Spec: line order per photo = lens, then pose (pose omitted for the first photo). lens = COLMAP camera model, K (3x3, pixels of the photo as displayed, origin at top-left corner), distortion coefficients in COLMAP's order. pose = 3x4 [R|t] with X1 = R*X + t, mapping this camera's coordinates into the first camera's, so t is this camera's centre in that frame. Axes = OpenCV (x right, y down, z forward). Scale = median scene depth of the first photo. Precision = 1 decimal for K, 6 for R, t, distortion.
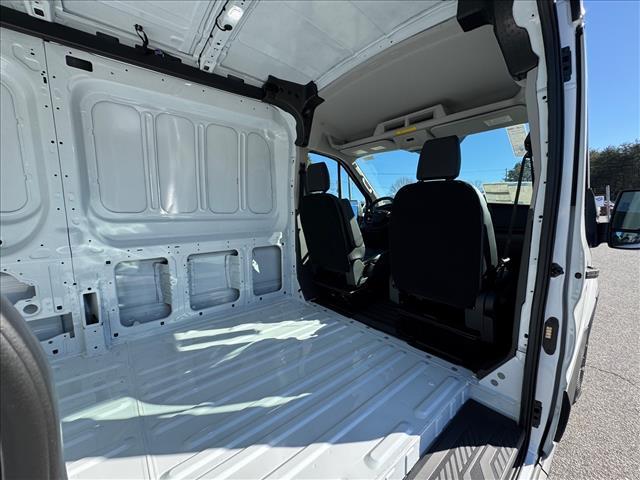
lens RADIAL K [[255.4, 0, 320.6], [0, 255.4, 238.5], [0, 0, 1]] dist [-0.001193, 0.000048]
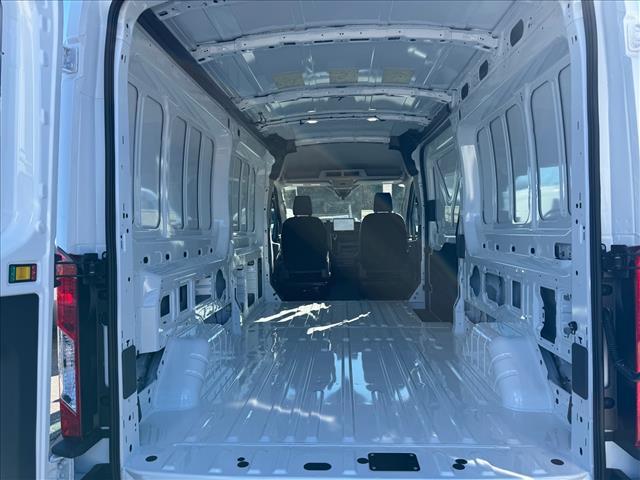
lens RADIAL K [[445.2, 0, 319.2], [0, 445.2, 238.8], [0, 0, 1]] dist [0.007439, 0.002016]
pose [[0.691056, -0.022269, 0.722458, -2.305686], [0.101659, 0.992584, -0.066645, 0.164791], [-0.715617, 0.119500, 0.688195, -1.009488]]
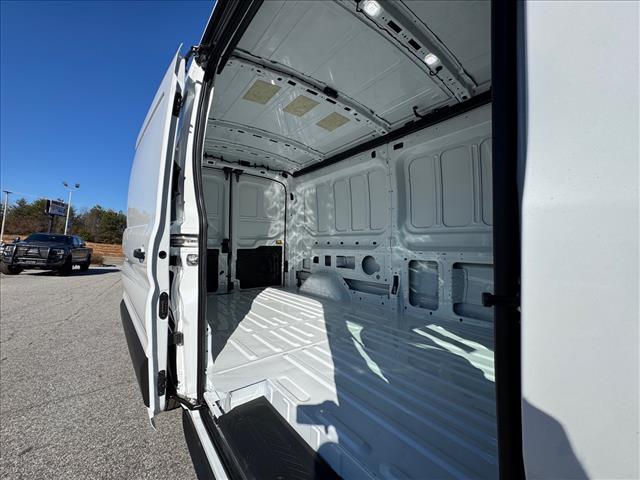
lens RADIAL K [[255.4, 0, 321.9], [0, 255.4, 238.1], [0, 0, 1]] dist [-0.001193, 0.000048]
pose [[-0.037457, -0.026174, -0.998955, 0.776208], [-0.118032, 0.992775, -0.021587, 0.060958], [0.992303, 0.117100, -0.040275, 0.538285]]
